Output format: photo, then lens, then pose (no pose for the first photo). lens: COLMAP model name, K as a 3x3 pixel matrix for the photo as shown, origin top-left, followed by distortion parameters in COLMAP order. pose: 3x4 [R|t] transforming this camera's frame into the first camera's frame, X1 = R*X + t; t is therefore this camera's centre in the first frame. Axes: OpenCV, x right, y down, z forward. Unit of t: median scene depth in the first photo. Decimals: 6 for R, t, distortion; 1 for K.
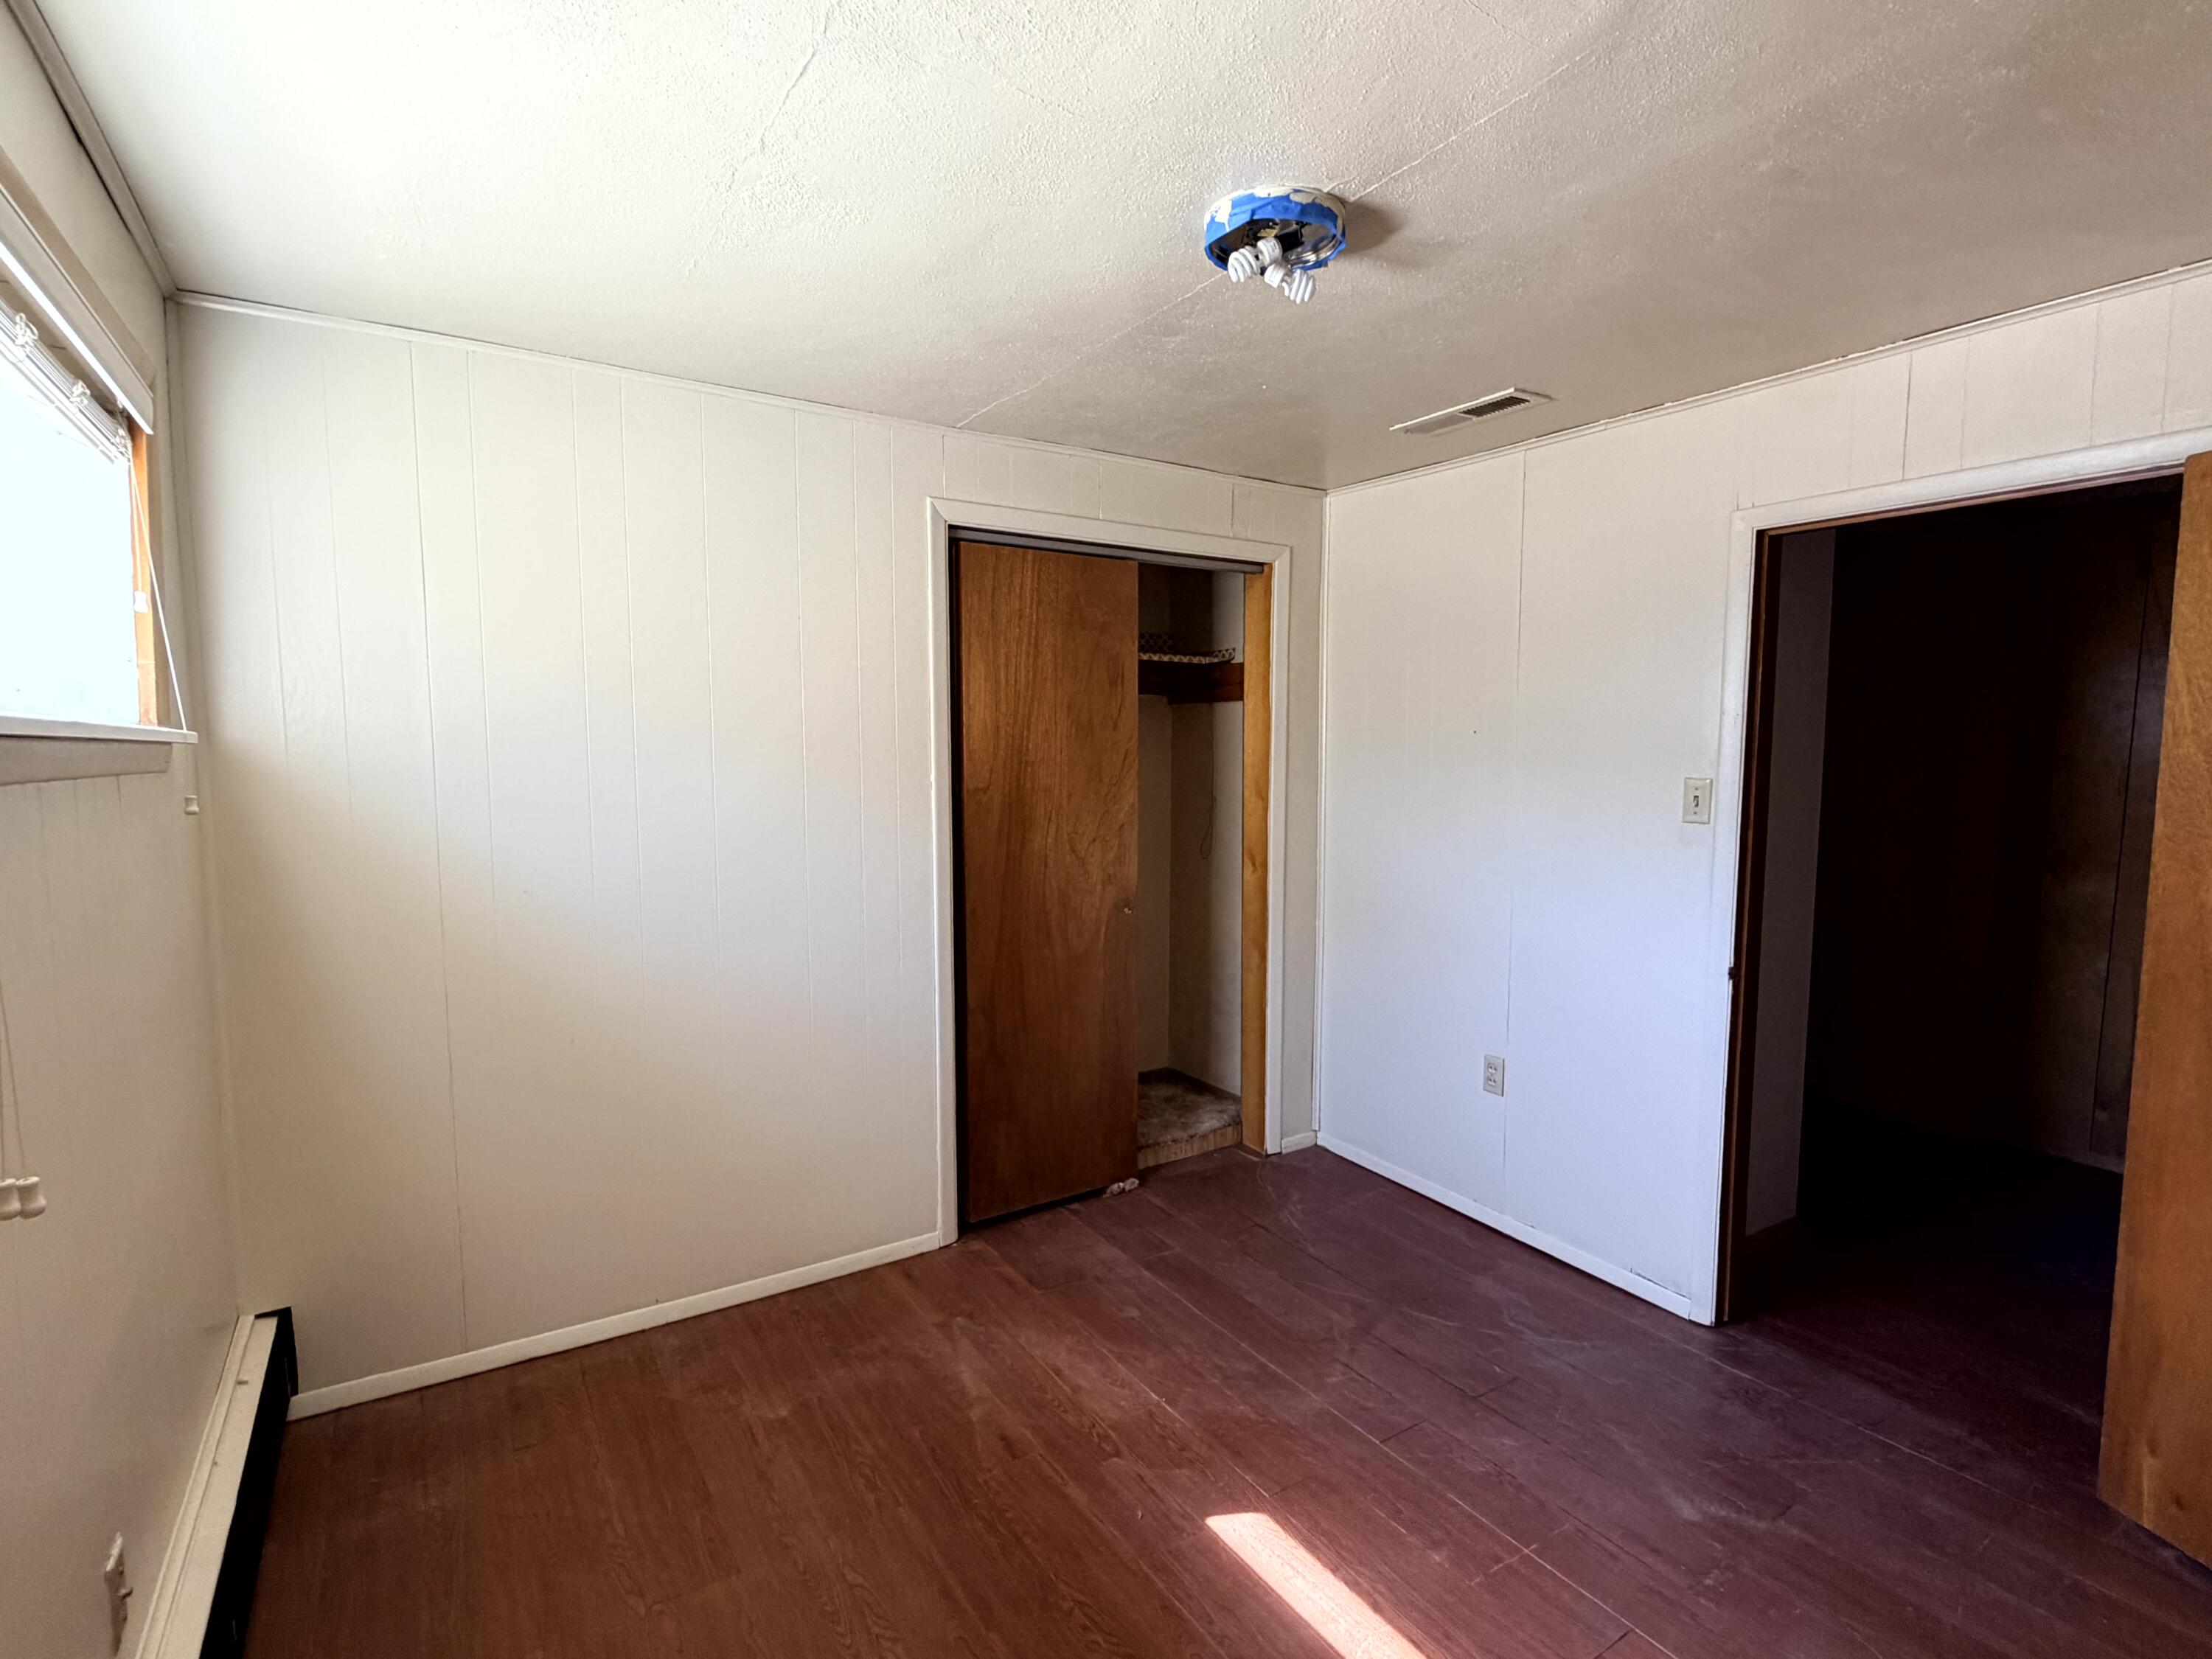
lens RADIAL K [[1070.5, 0, 1096.1], [0, 1070.5, 838.4], [0, 0, 1]] dist [0.000926, -0.000405]
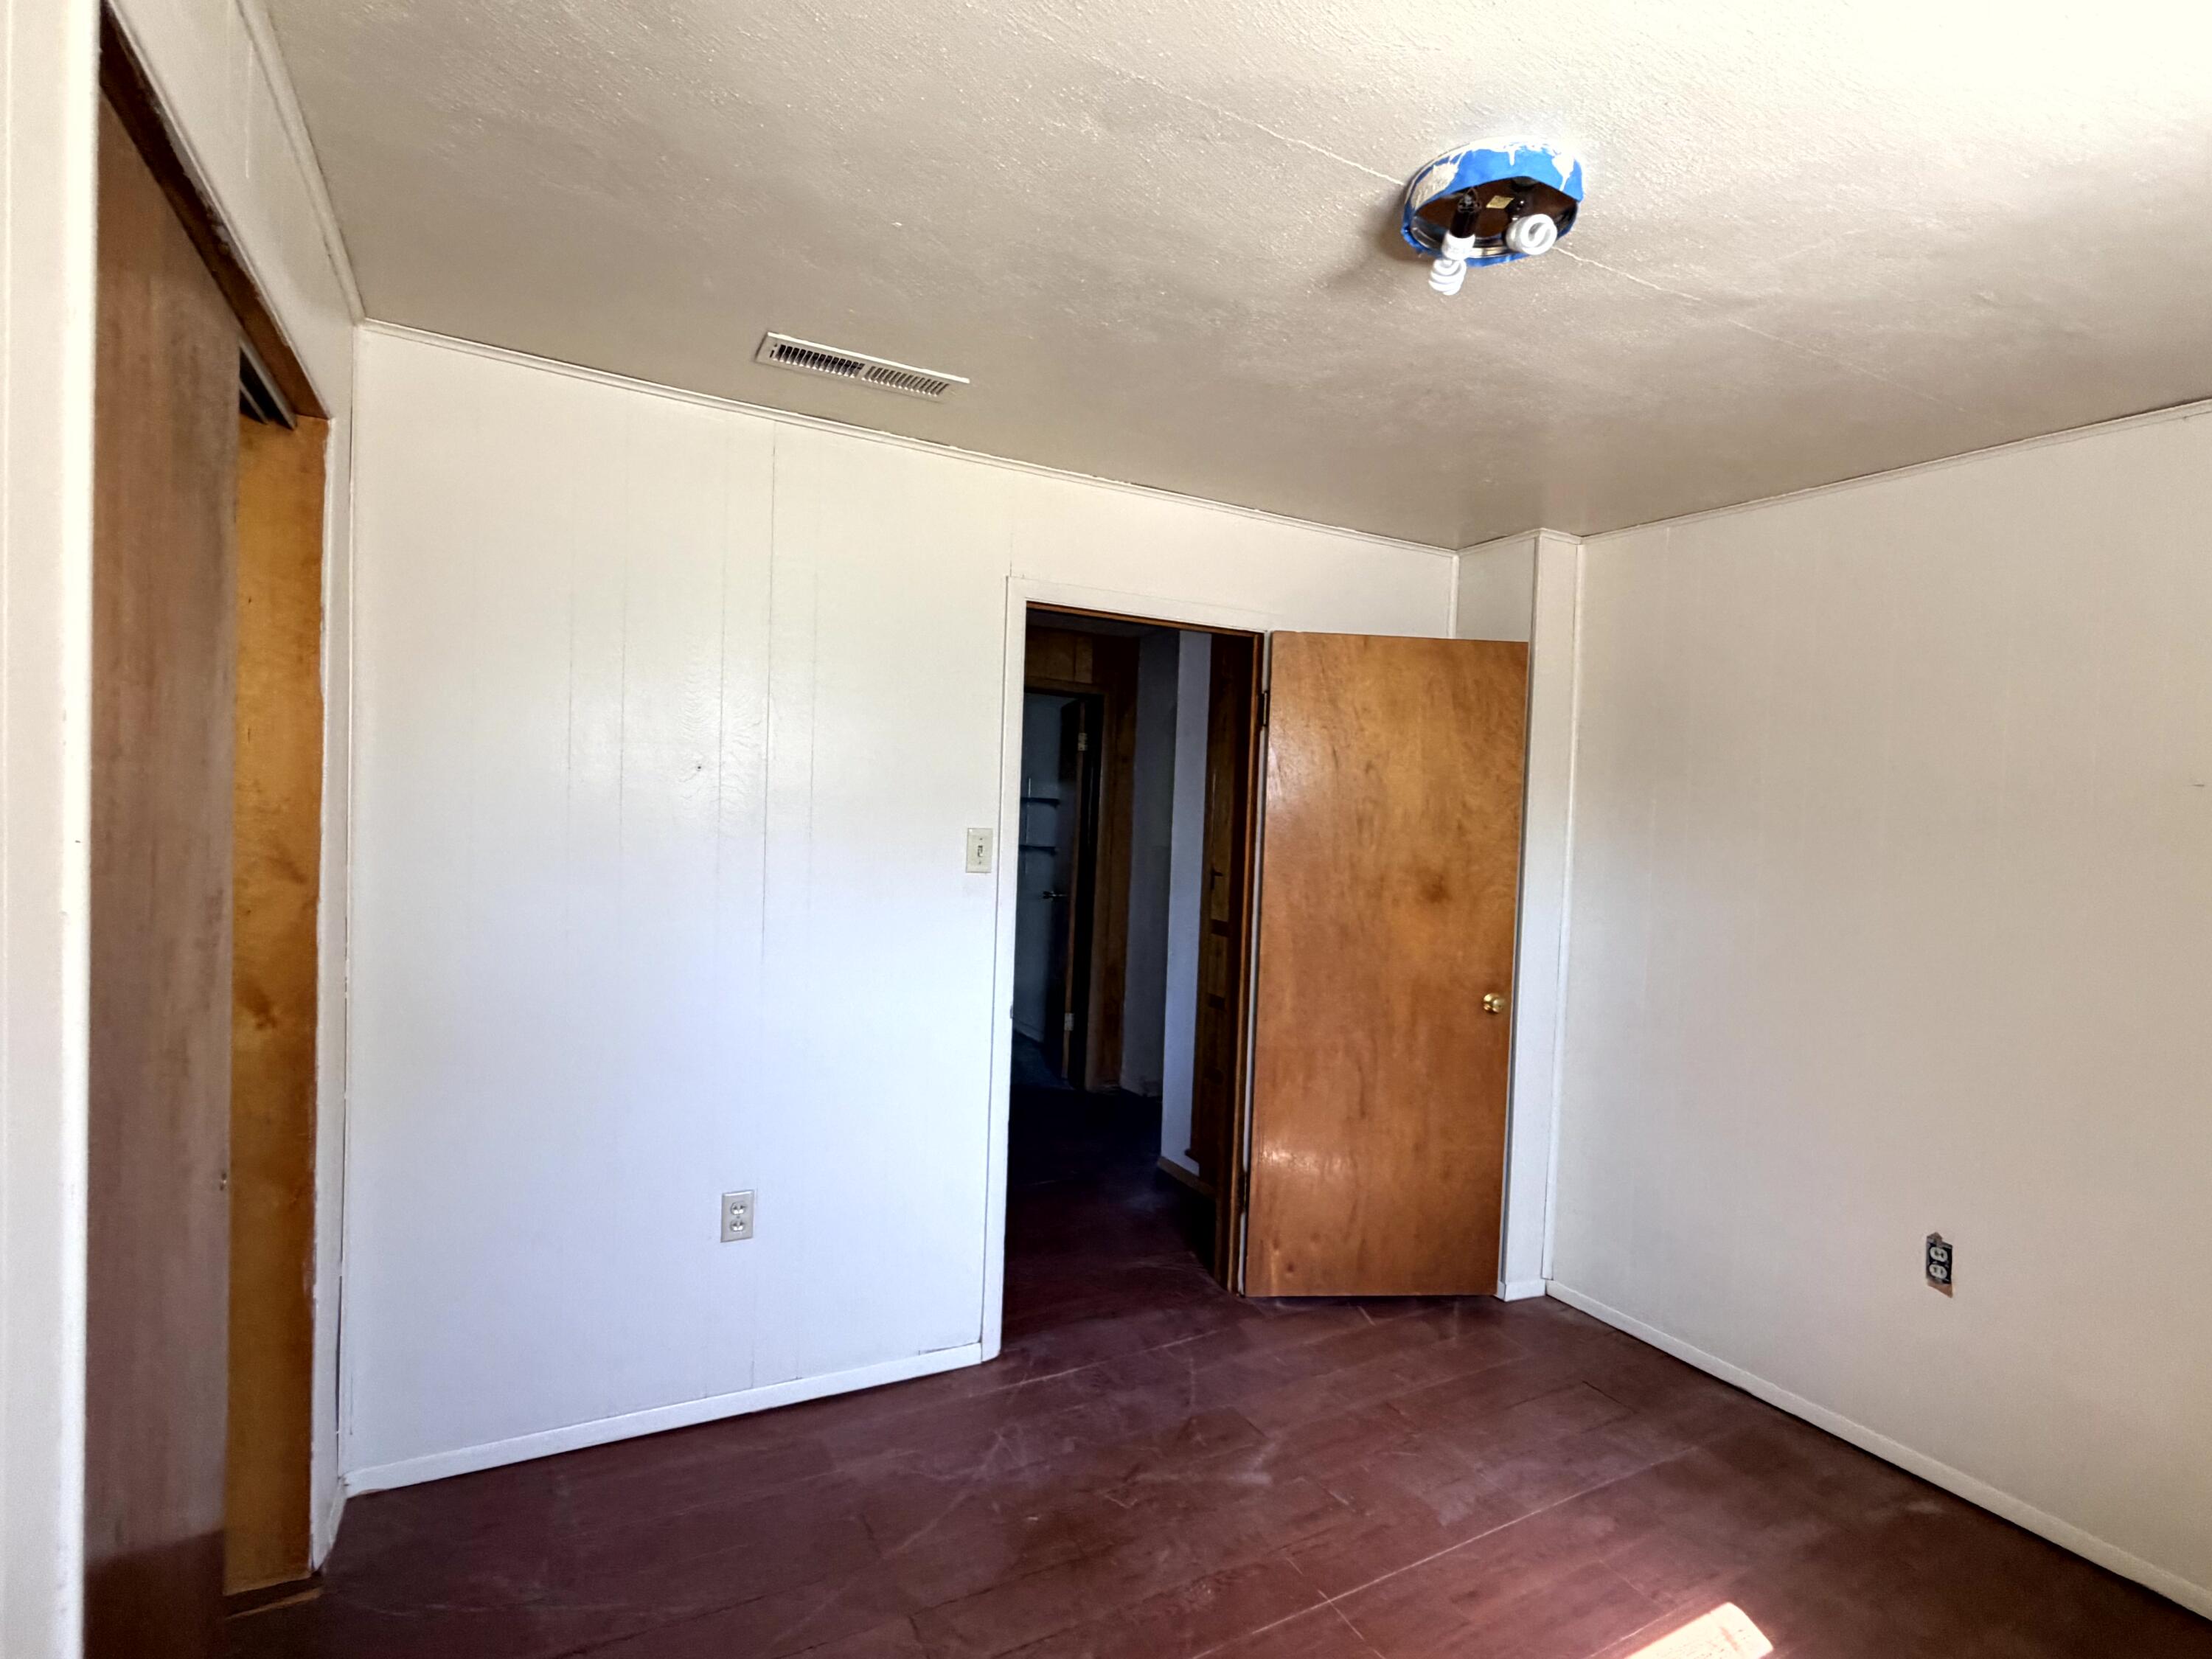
lens RADIAL K [[1070.5, 0, 1106.9], [0, 1070.5, 828.5], [0, 0, 1]] dist [0.000926, -0.000405]
pose [[0.067040, -0.029683, 0.997309, -0.441360], [0.047266, 0.998530, 0.026542, -0.077129], [-0.996630, 0.045359, 0.068344, 0.808680]]
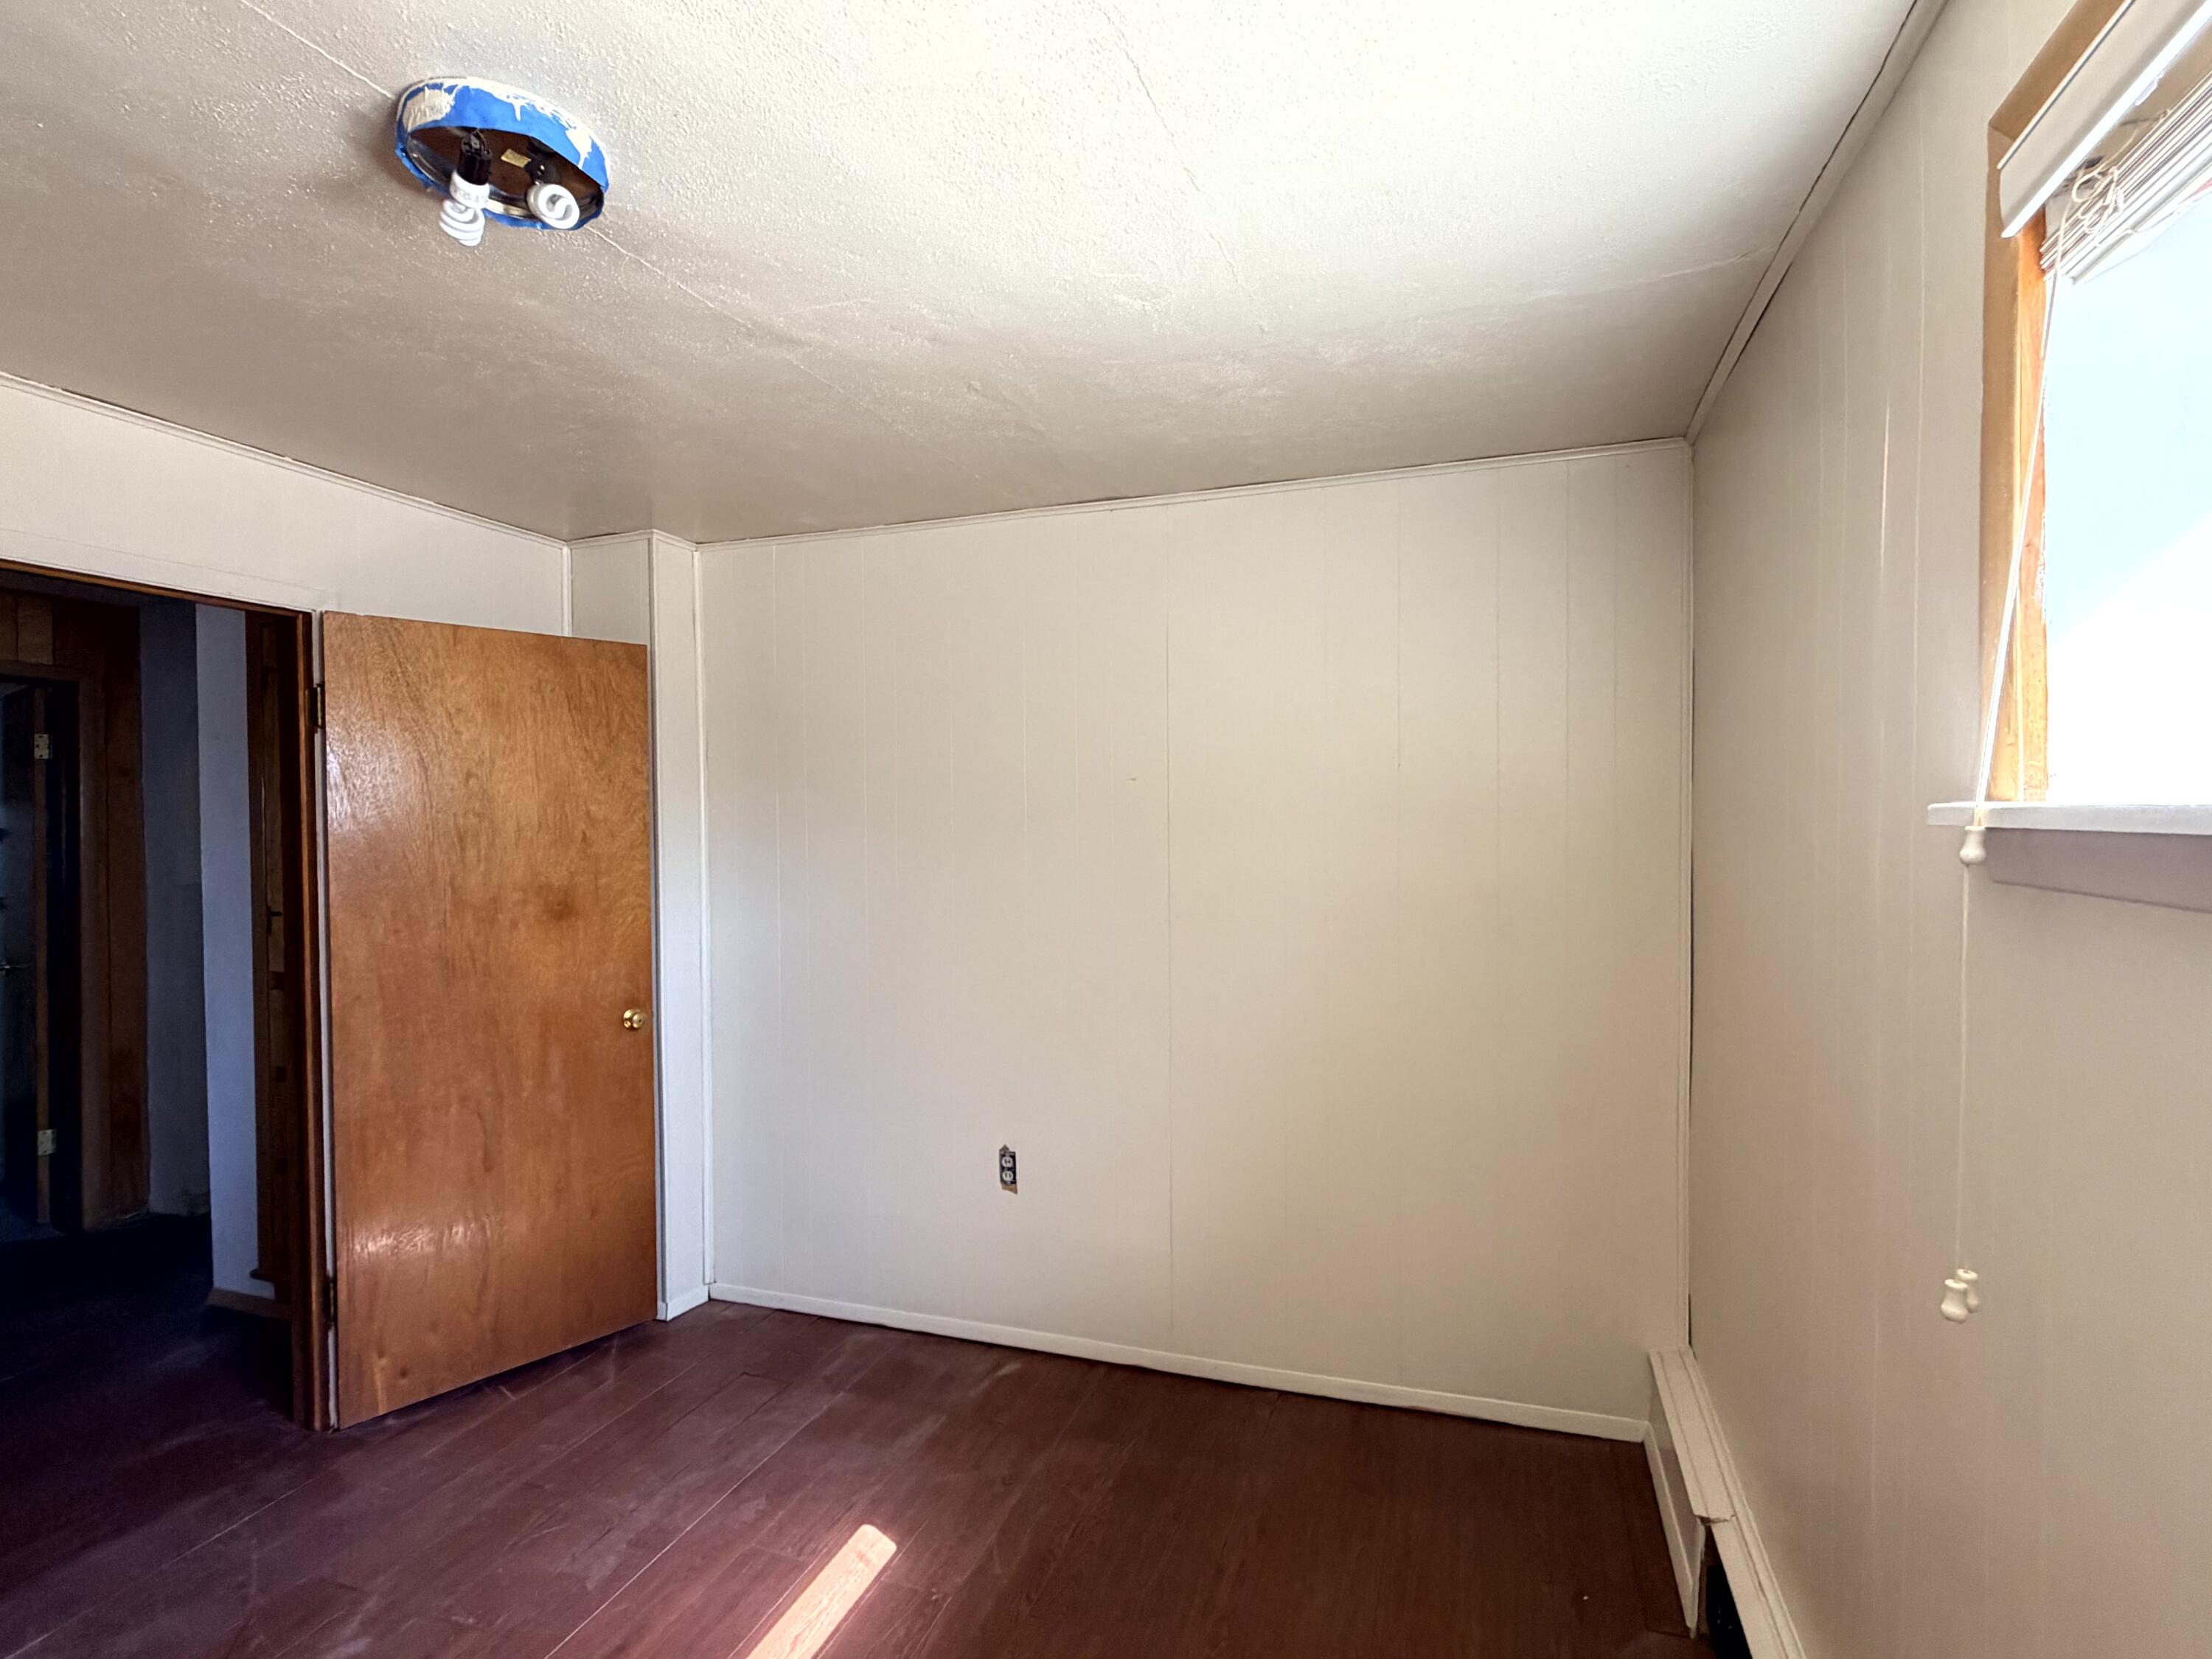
lens RADIAL K [[1070.5, 0, 1109.7], [0, 1070.5, 834.9], [0, 0, 1]] dist [0.000926, -0.000405]
pose [[-0.616713, -0.013344, 0.787075, -0.443606], [0.071334, 0.994795, 0.072760, -0.074070], [-0.783949, 0.101017, -0.612551, 0.754926]]
